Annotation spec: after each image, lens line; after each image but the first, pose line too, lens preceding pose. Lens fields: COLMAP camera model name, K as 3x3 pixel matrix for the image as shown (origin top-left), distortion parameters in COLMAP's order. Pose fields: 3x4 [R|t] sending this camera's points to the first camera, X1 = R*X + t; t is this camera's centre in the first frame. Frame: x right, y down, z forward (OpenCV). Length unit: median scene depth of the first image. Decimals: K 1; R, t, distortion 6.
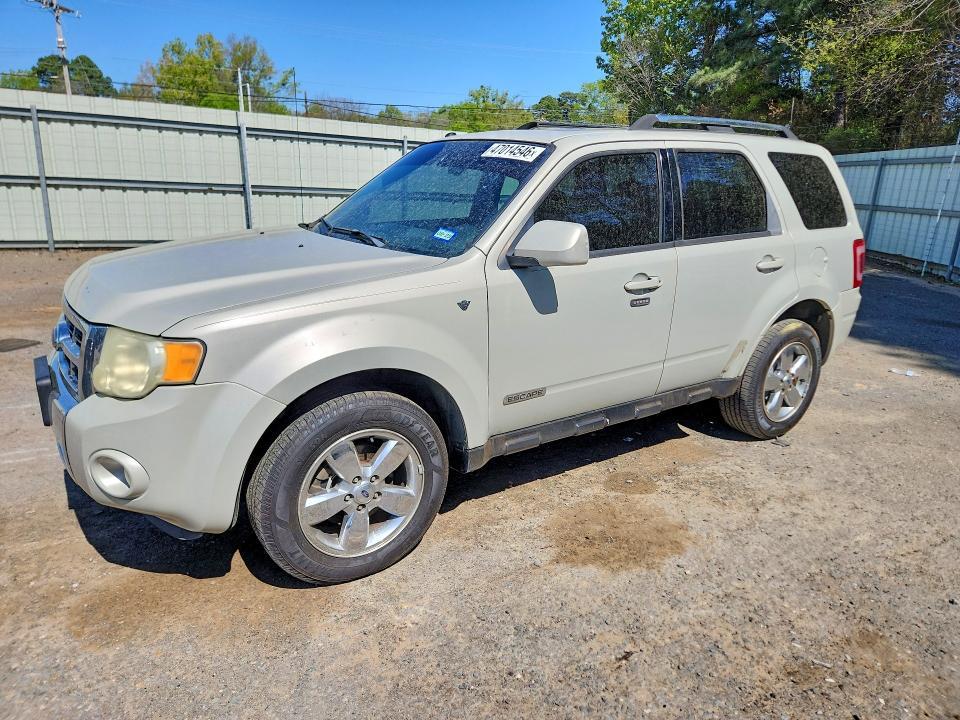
lens RADIAL K [[644.2, 0, 480.0], [0, 644.2, 360.0], [0, 0, 1]] dist [0.003843, -0.004612]
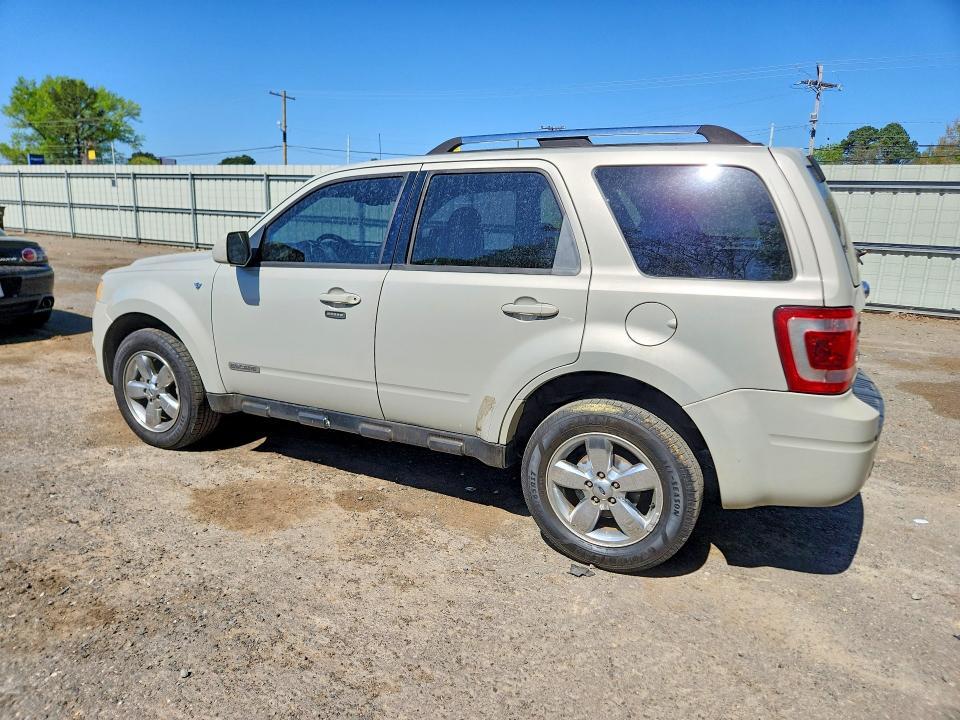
lens RADIAL K [[648.9, 0, 480.0], [0, 648.9, 360.0], [0, 0, 1]] dist [-0.005949, -0.003060]
pose [[0.499329, 0.176328, -0.848280, 1.343136], [-0.254105, 0.965821, 0.051185, -0.139108], [0.828312, 0.189993, 0.527069, 0.677446]]
